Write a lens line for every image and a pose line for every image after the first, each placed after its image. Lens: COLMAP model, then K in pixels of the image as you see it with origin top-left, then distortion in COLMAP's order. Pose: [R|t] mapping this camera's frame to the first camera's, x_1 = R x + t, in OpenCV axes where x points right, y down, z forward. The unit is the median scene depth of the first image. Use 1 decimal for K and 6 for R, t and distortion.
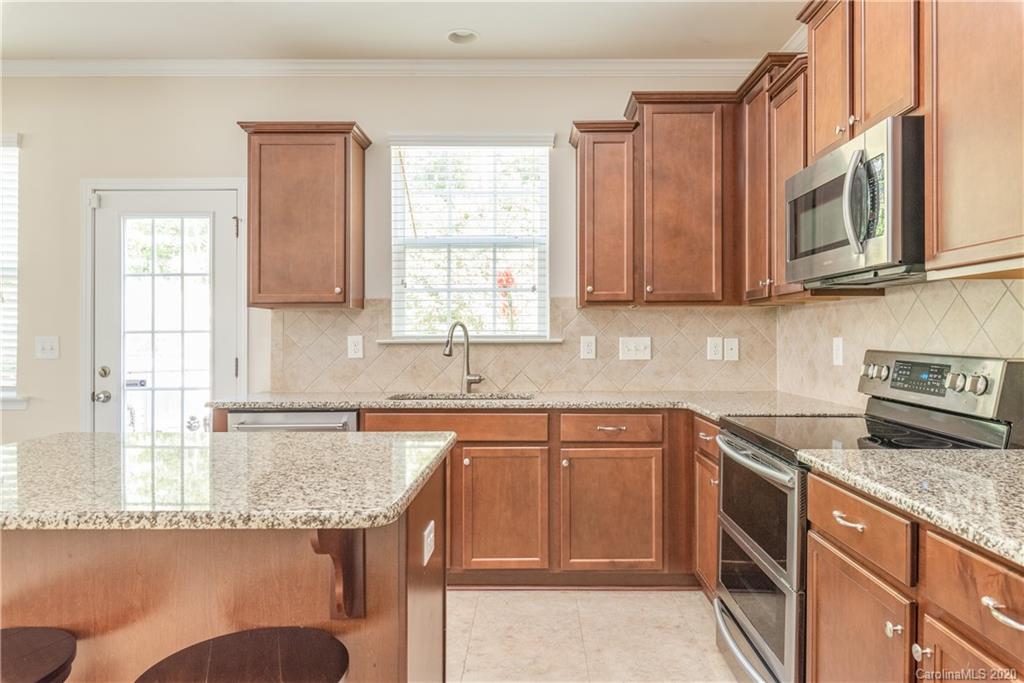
lens RADIAL K [[649.1, 0, 542.0], [0, 649.1, 333.5], [0, 0, 1]] dist [0.002619, 0.000767]
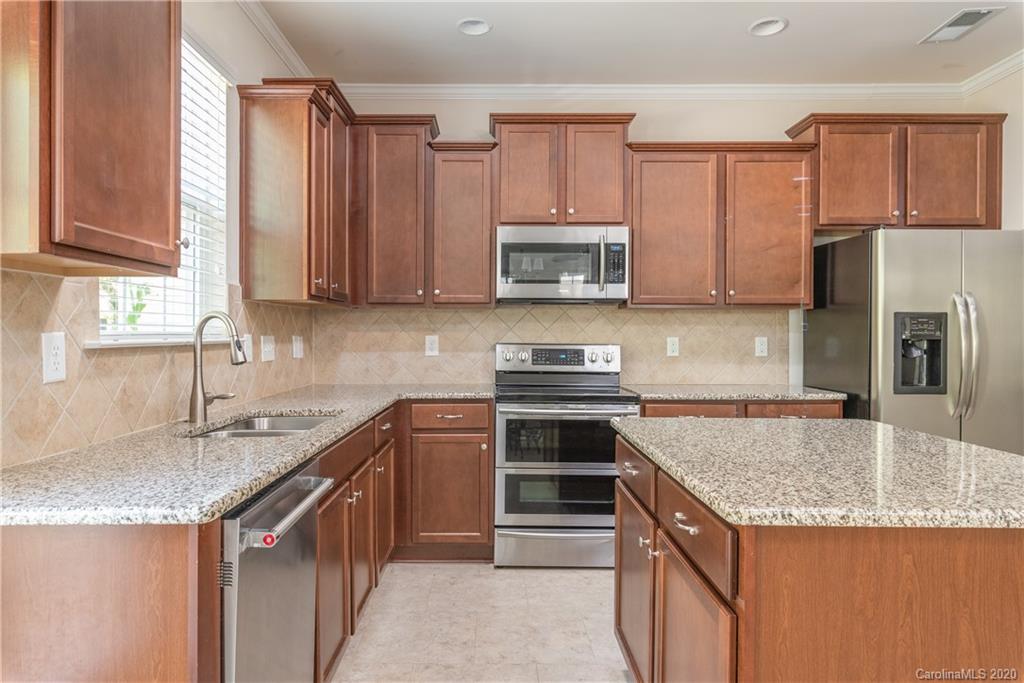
lens RADIAL K [[649.1, 0, 494.8], [0, 649.1, 339.1], [0, 0, 1]] dist [0.002619, 0.000767]
pose [[0.019693, -0.008436, 0.999770, -0.798642], [-0.007636, 0.999934, 0.008587, 0.002188], [-0.999777, -0.007803, 0.019627, 0.737442]]
